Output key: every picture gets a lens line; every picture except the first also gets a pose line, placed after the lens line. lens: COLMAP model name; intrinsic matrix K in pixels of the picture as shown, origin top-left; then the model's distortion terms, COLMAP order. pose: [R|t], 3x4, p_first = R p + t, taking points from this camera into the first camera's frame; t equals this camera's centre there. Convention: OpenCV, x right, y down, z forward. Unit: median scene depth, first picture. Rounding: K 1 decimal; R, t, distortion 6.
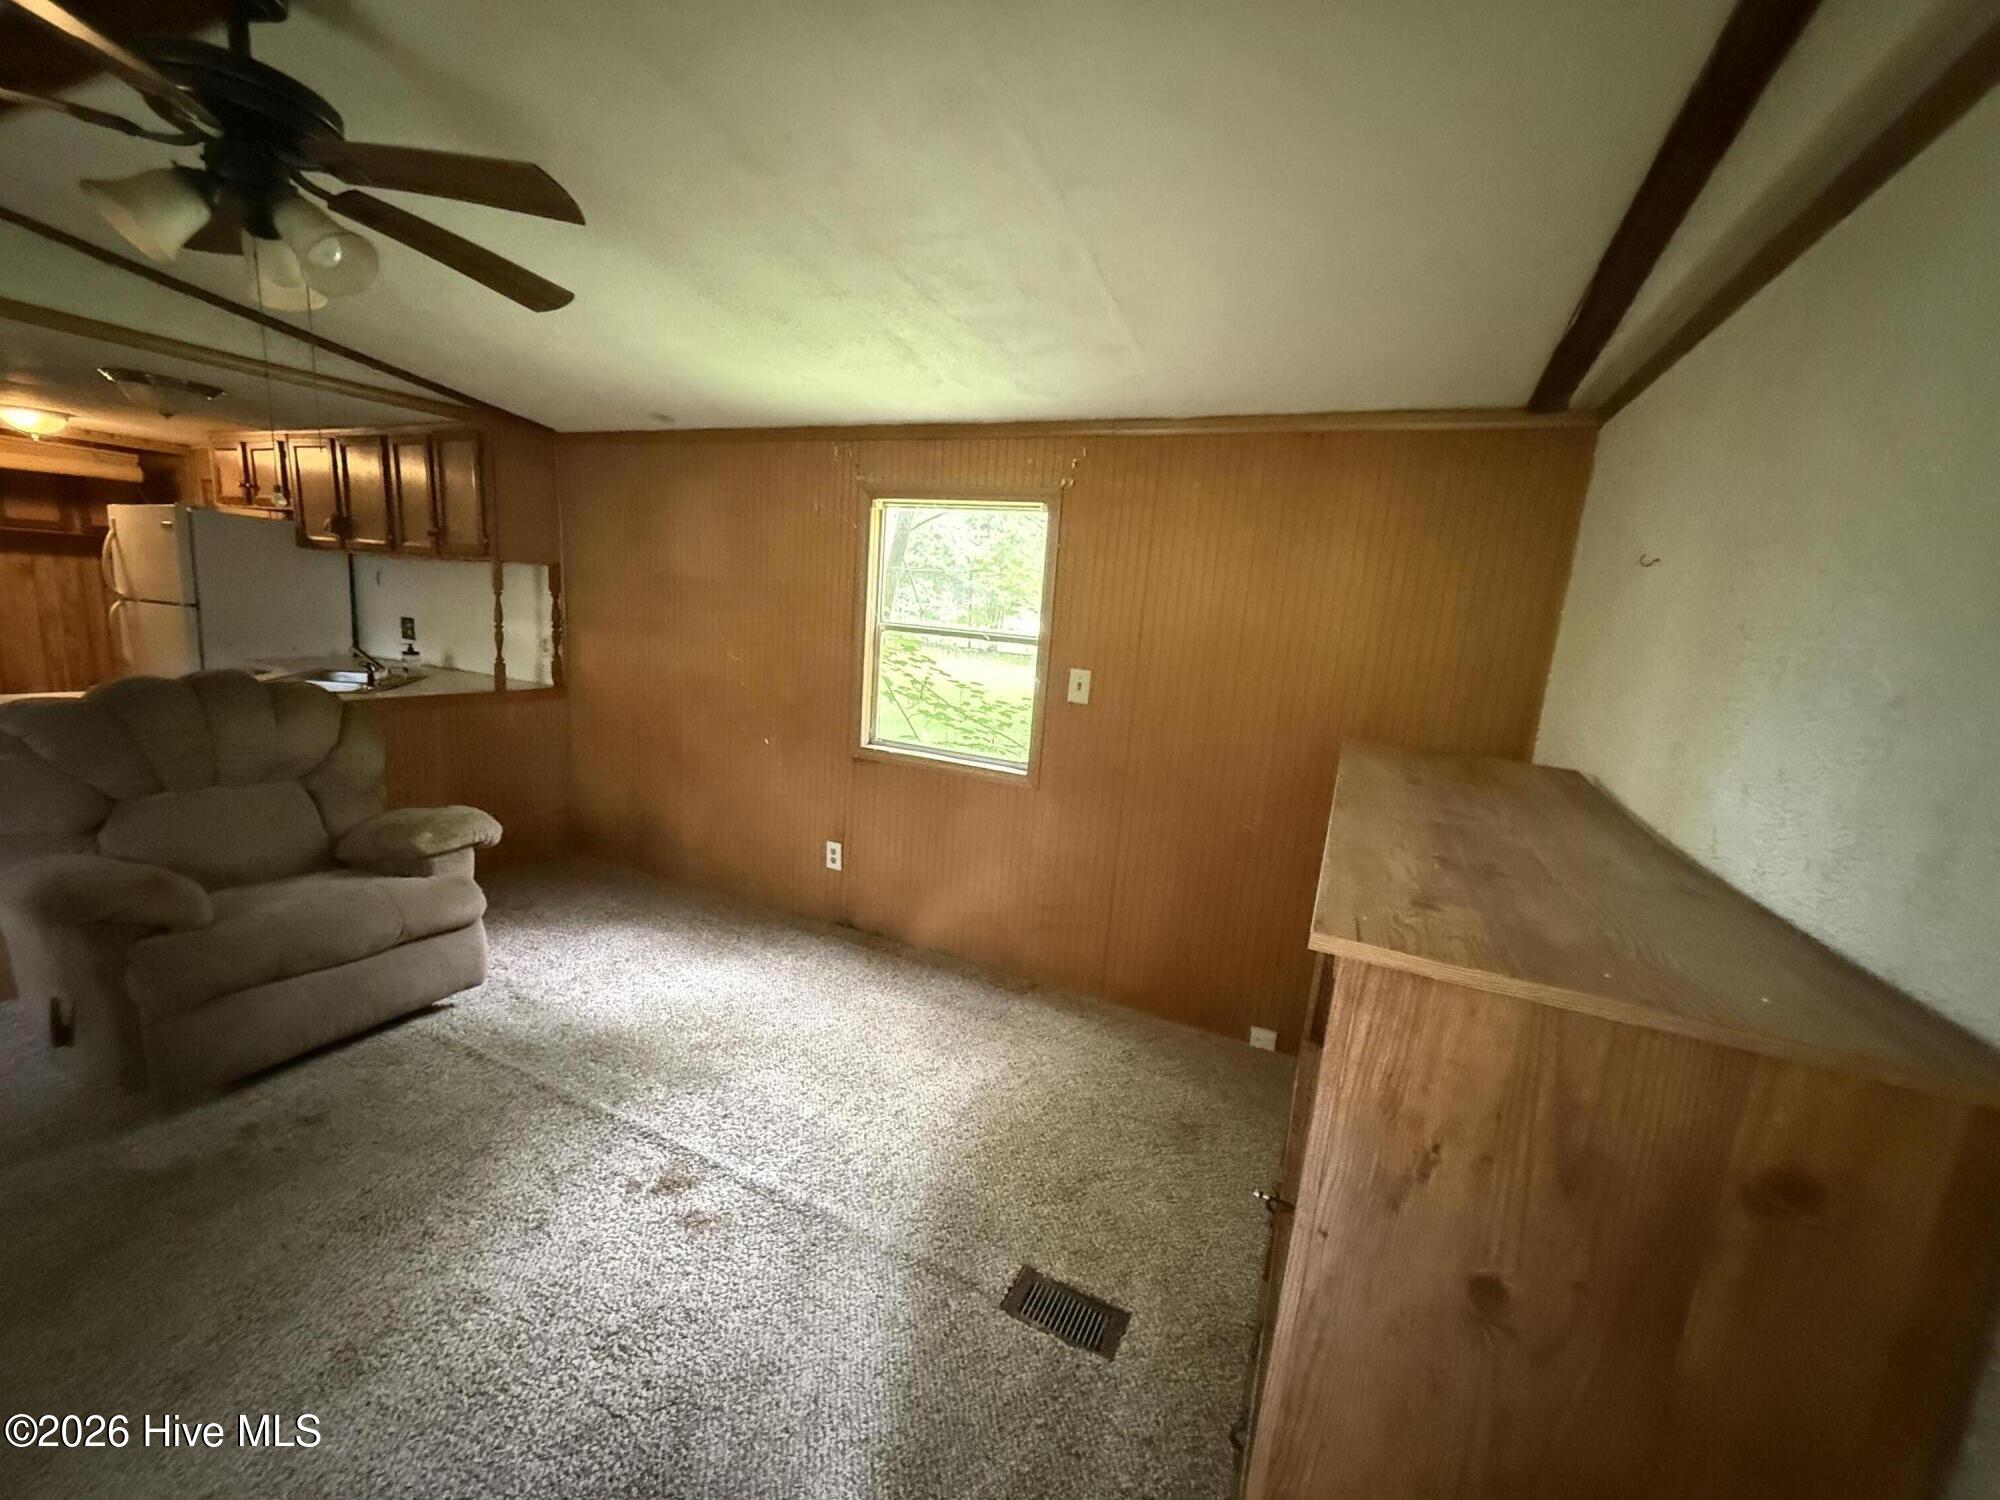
lens RADIAL K [[798.5, 0, 1000.0], [0, 798.5, 750.0], [0, 0, 1]] dist [0.001257, 0.000974]
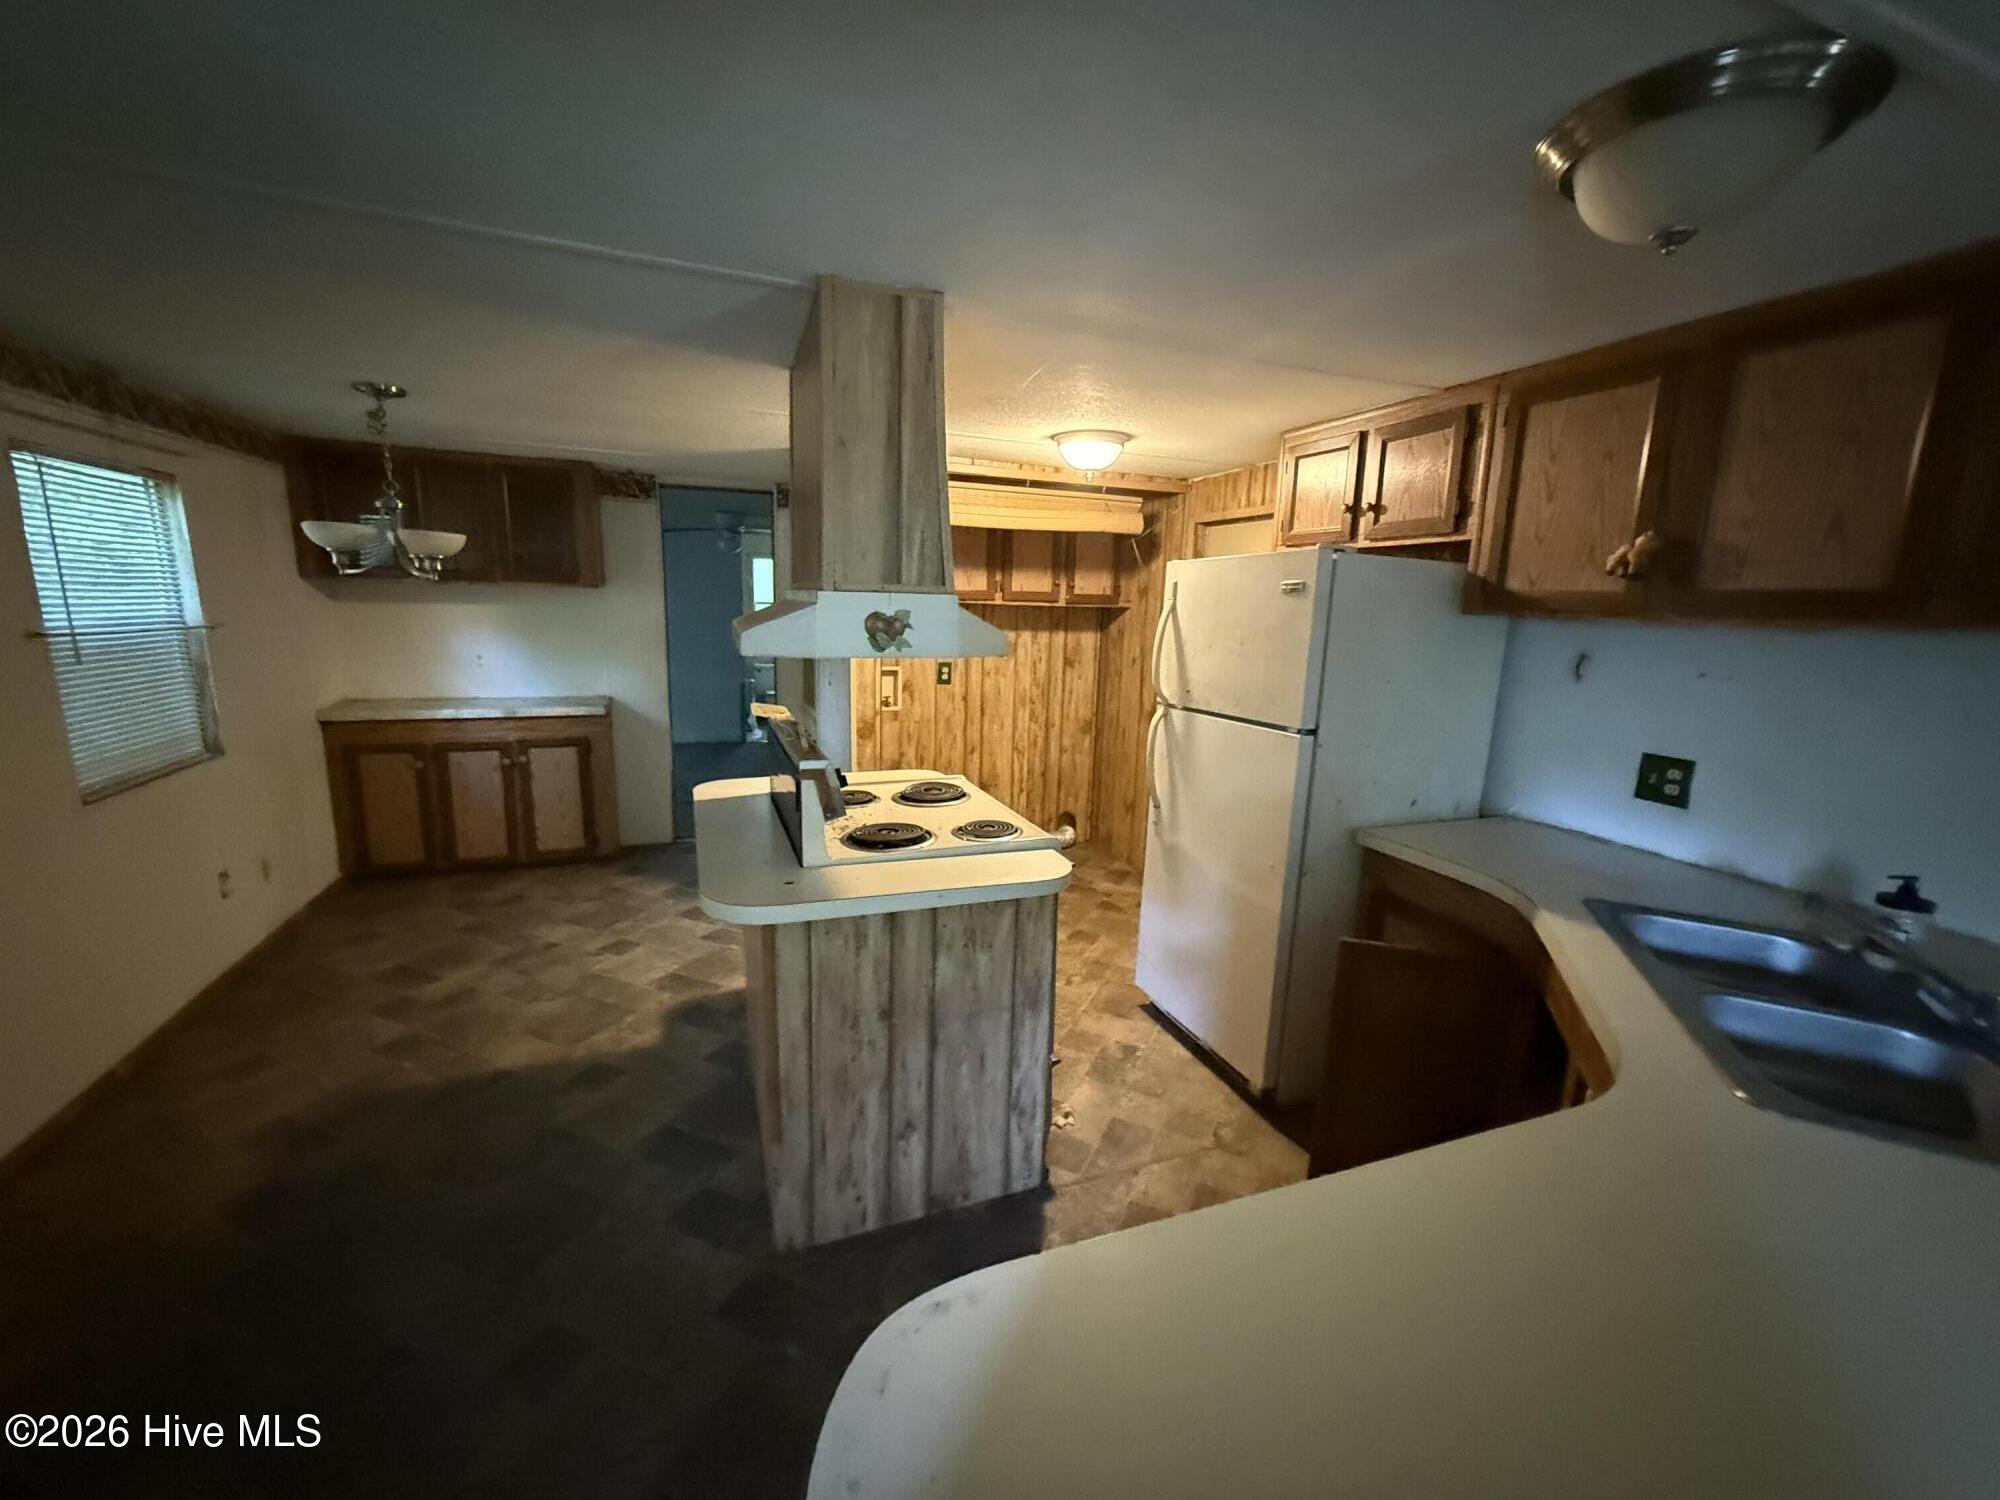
lens RADIAL K [[798.5, 0, 1000.0], [0, 798.5, 750.0], [0, 0, 1]] dist [0.001257, 0.000974]
pose [[0.721274, 0.074479, -0.688634, -0.746137], [-0.099705, 0.995012, 0.003185, -0.140927], [0.685437, 0.066363, 0.725102, 0.443415]]
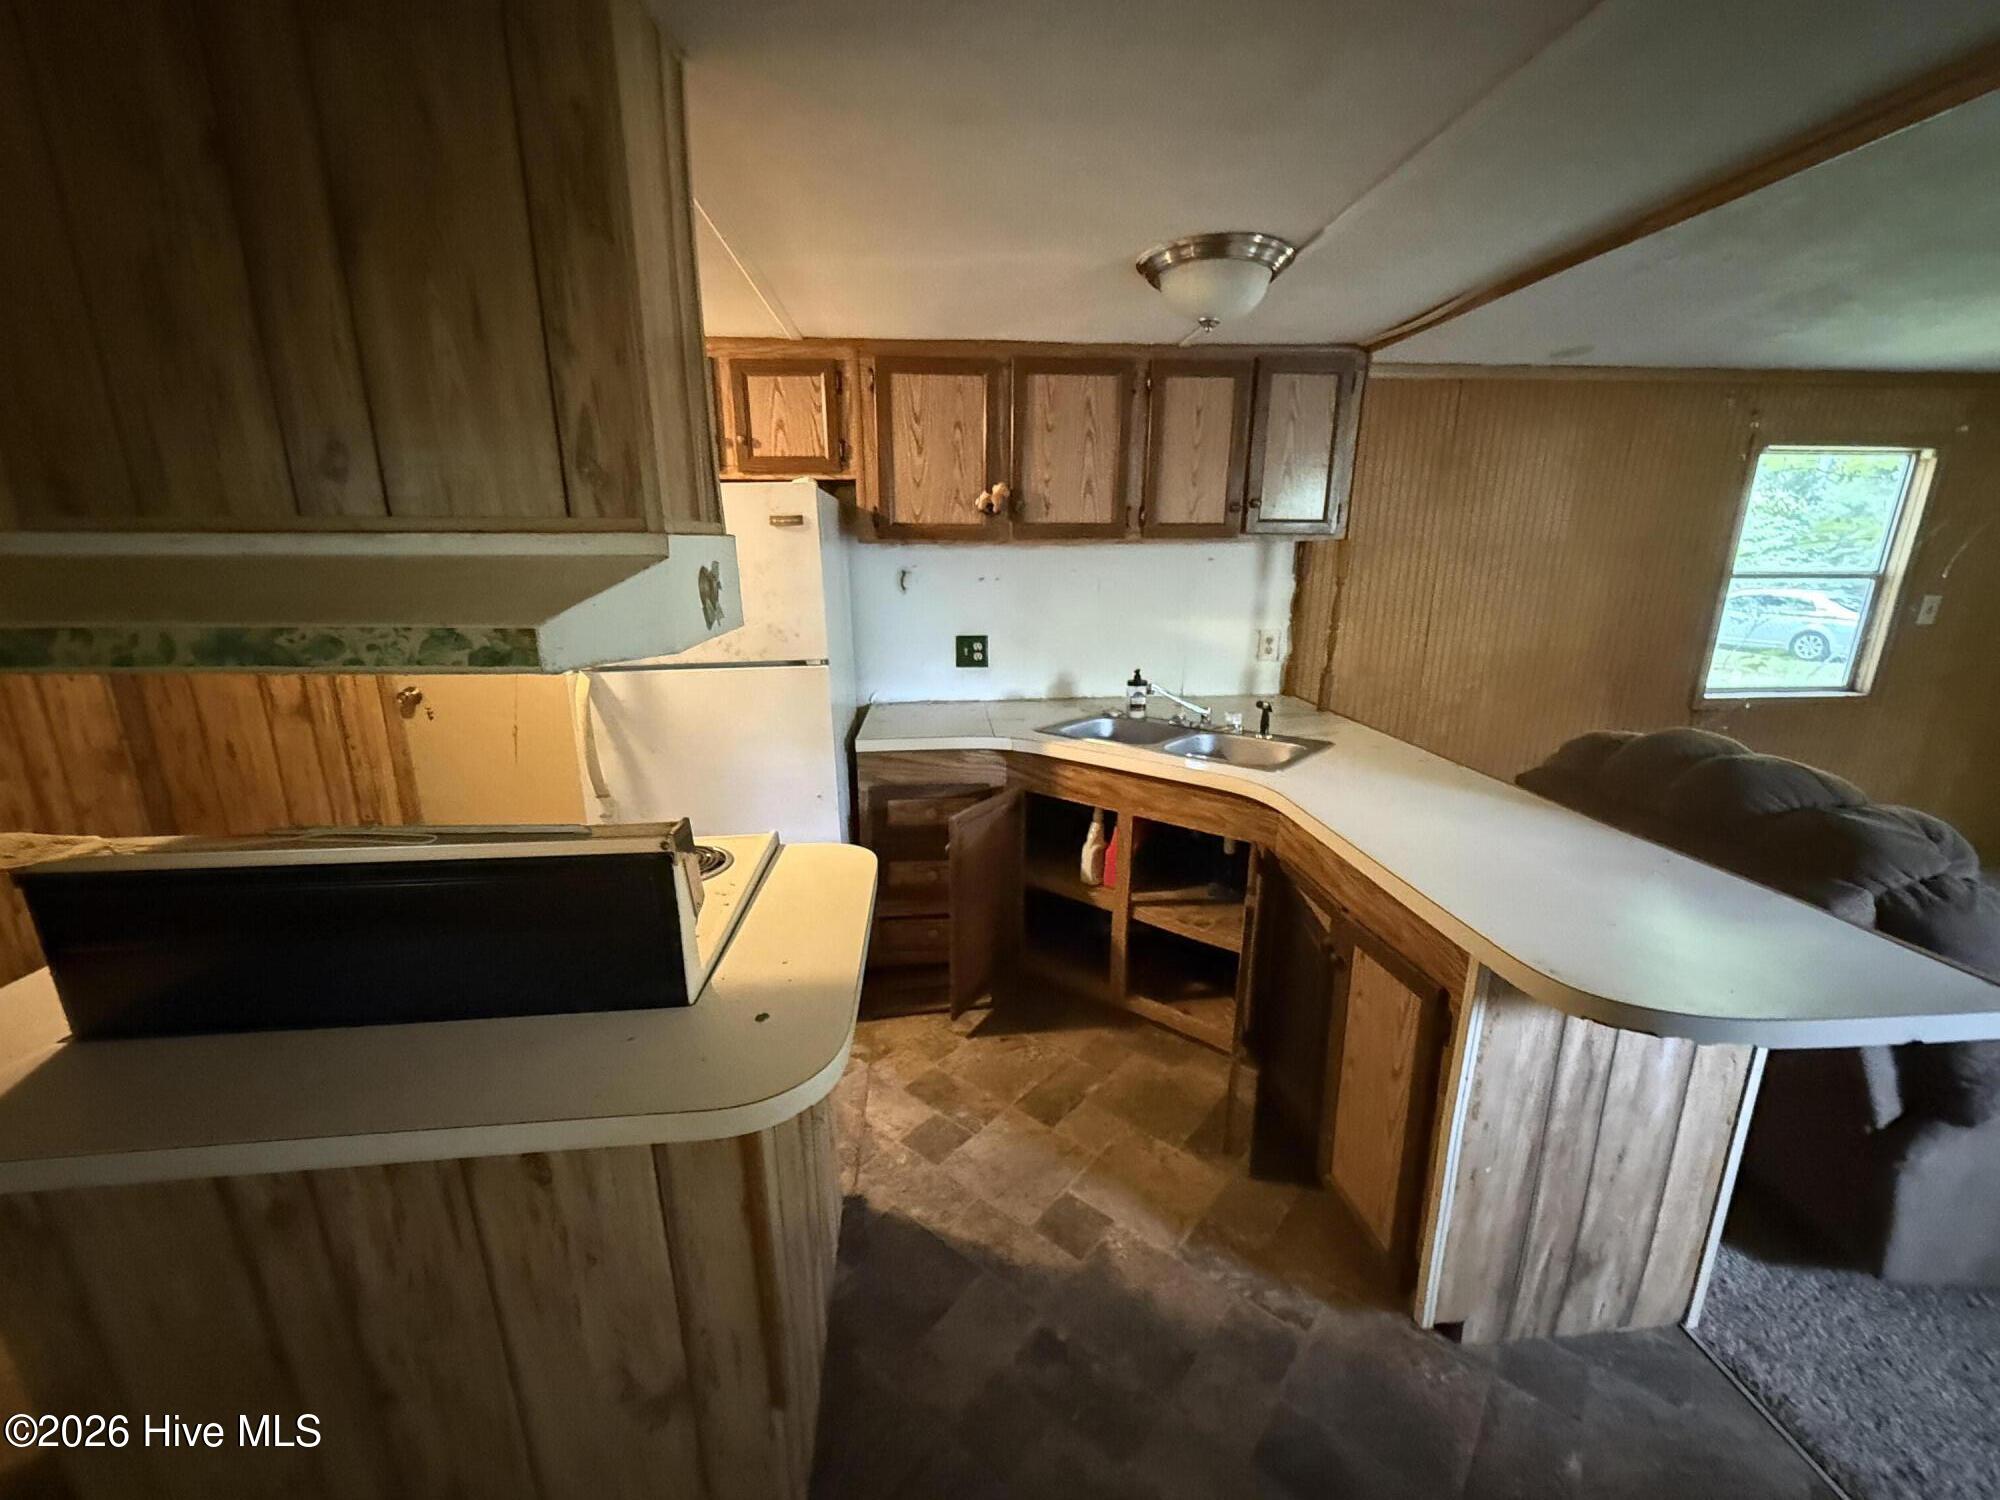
lens RADIAL K [[798.5, 0, 1000.0], [0, 798.5, 750.0], [0, 0, 1]] dist [0.001257, 0.000974]
pose [[0.859902, -0.198583, 0.470249, -1.120421], [0.155207, 0.979324, 0.129749, -0.163266], [-0.486292, -0.038585, 0.872944, 0.420599]]
